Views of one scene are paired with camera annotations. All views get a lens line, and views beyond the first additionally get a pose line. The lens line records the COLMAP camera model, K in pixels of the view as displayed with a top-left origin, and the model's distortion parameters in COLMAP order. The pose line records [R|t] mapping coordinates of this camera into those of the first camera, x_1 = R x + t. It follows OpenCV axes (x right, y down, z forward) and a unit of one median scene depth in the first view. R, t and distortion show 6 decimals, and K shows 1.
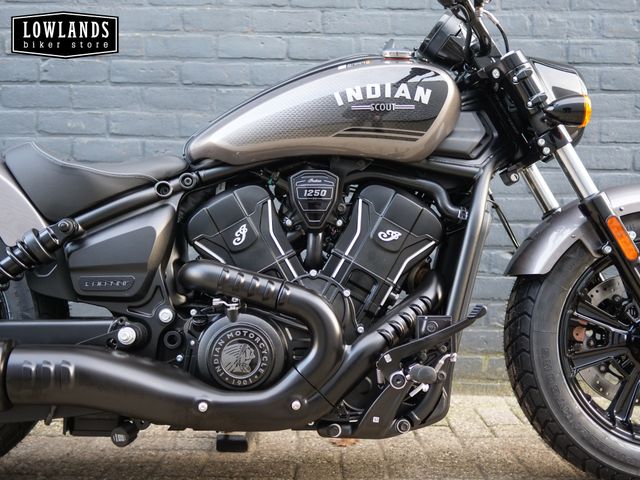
lens RADIAL K [[736.4, 0, 316.7], [0, 736.4, 238.7], [0, 0, 1]] dist [-0.000359, 0.000000]
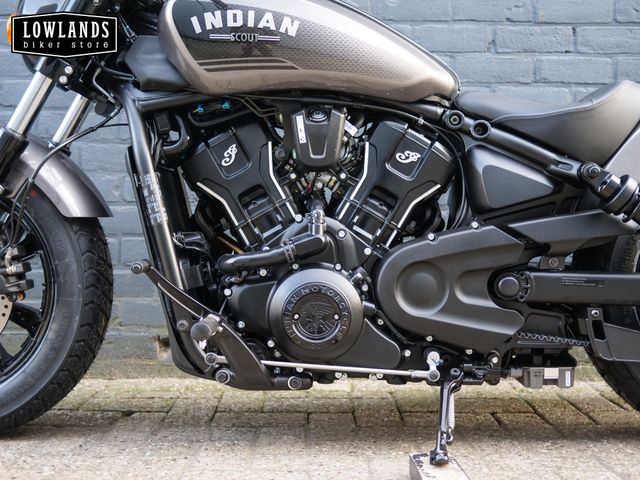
lens RADIAL K [[736.4, 0, 319.5], [0, 736.4, 236.4], [0, 0, 1]] dist [-0.000359, 0.000000]
pose [[0.999982, -0.004710, 0.003648, -0.059840], [0.004776, 0.999818, -0.018486, 0.061587], [-0.003560, 0.018503, 0.999822, 0.145622]]
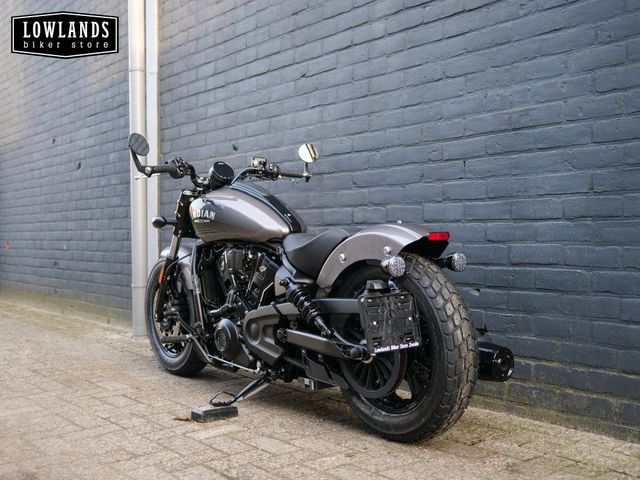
lens RADIAL K [[736.4, 0, 314.8], [0, 736.4, 238.7], [0, 0, 1]] dist [-0.000359, 0.000000]
pose [[0.614054, -0.013178, -0.789154, 1.077477], [-0.001712, 0.999836, -0.018029, -0.043572], [0.789262, 0.012422, 0.613931, 0.037358]]
